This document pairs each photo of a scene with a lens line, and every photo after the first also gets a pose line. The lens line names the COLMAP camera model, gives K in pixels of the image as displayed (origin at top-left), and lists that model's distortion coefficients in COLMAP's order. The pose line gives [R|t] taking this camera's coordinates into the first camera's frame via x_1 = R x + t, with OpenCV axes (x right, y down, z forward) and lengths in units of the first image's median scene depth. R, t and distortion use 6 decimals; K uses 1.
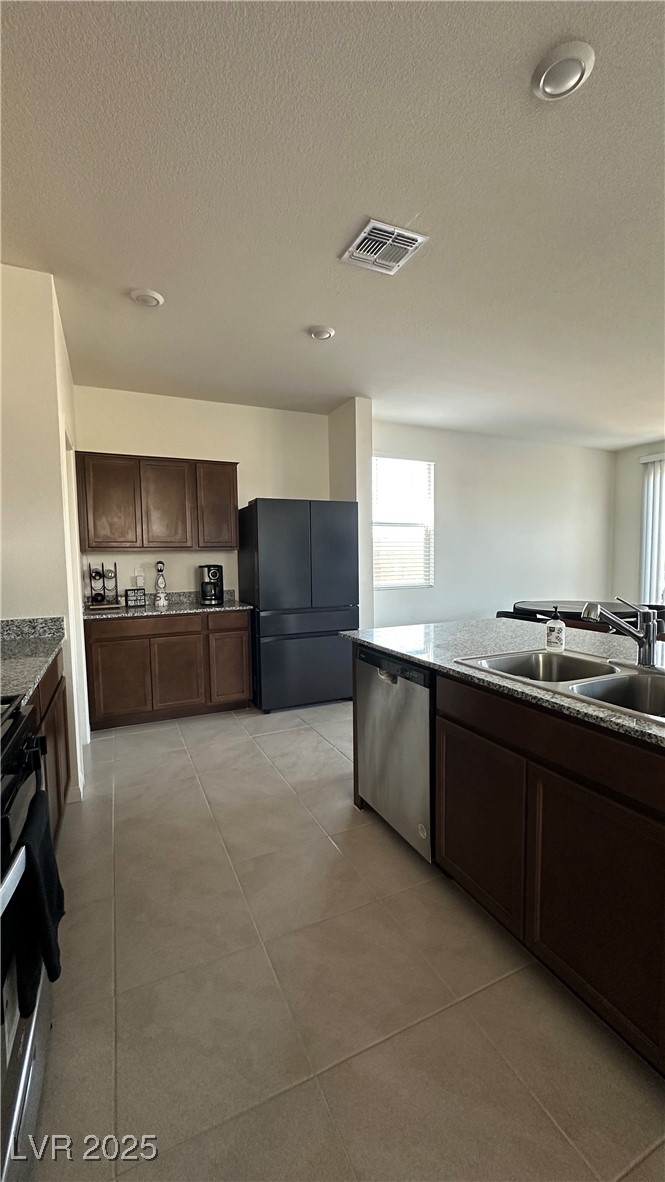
lens RADIAL K [[475.0, 0, 335.0], [0, 475.0, 590.3], [0, 0, 1]] dist [-0.002851, 0.000227]
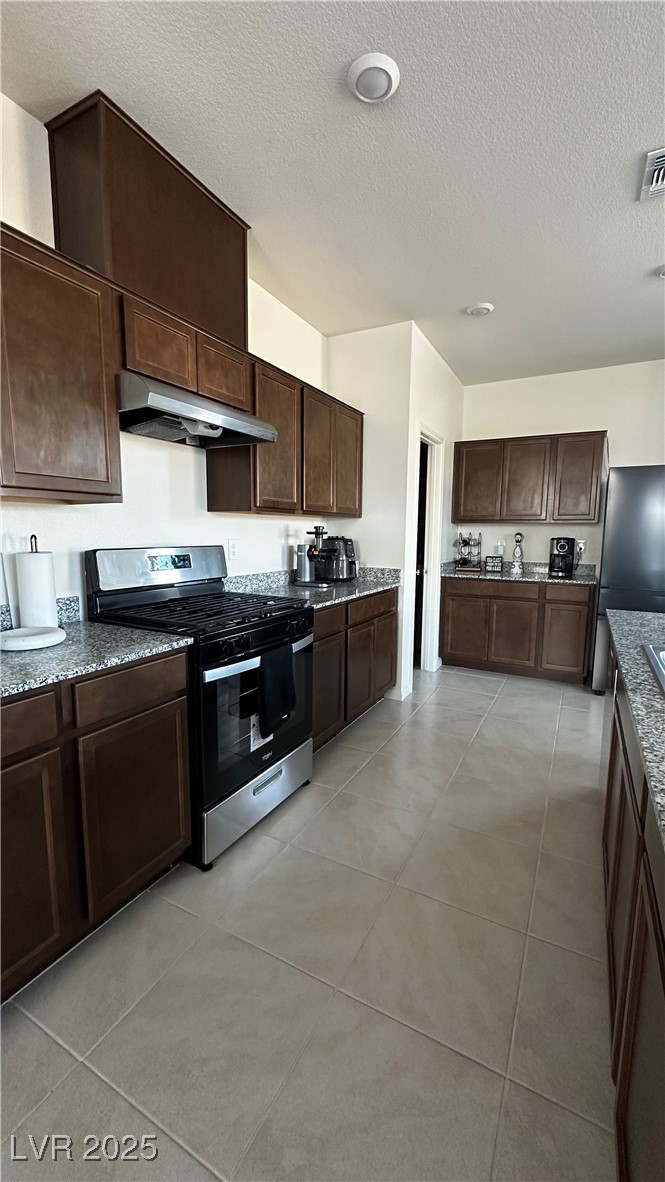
lens RADIAL K [[475.0, 0, 328.3], [0, 475.0, 590.2], [0, 0, 1]] dist [-0.002851, 0.000227]
pose [[0.595363, 0.120781, -0.794327, 0.267651], [-0.076451, 0.992667, 0.093638, 0.001721], [0.799811, 0.004979, 0.600231, -0.012235]]
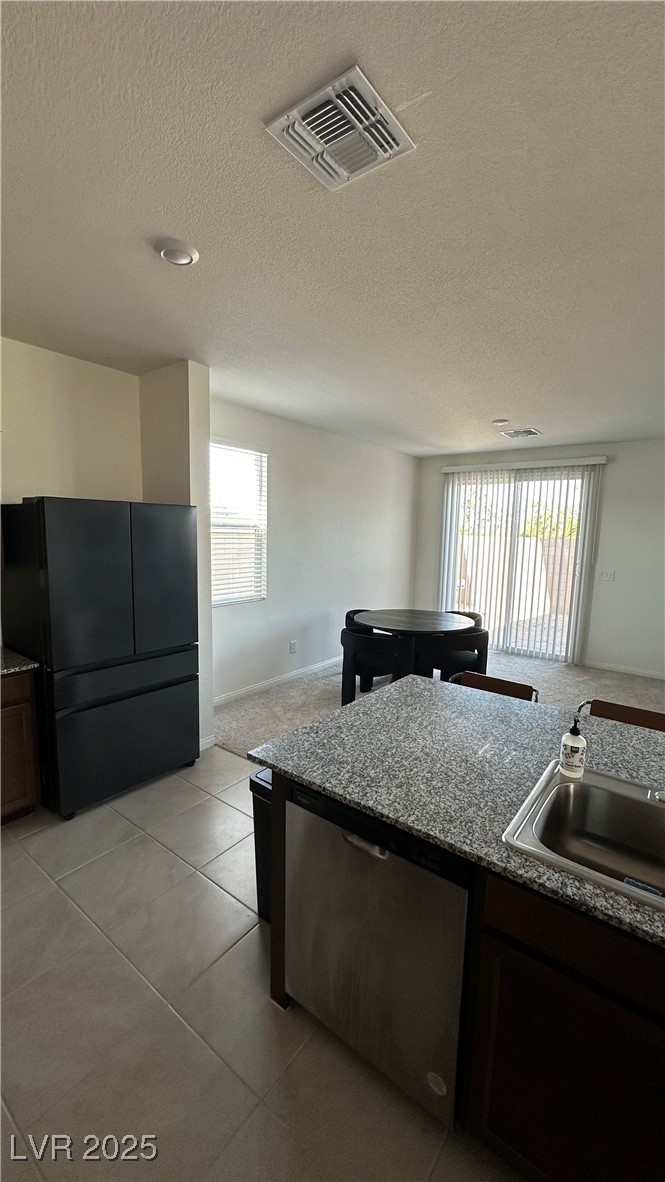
lens RADIAL K [[475.0, 0, 337.8], [0, 475.0, 592.4], [0, 0, 1]] dist [-0.002851, 0.000227]
pose [[0.886307, -0.024924, 0.462426, -0.107483], [-0.002829, 0.998241, 0.059227, -0.101734], [-0.463089, -0.053801, 0.884677, 0.246789]]
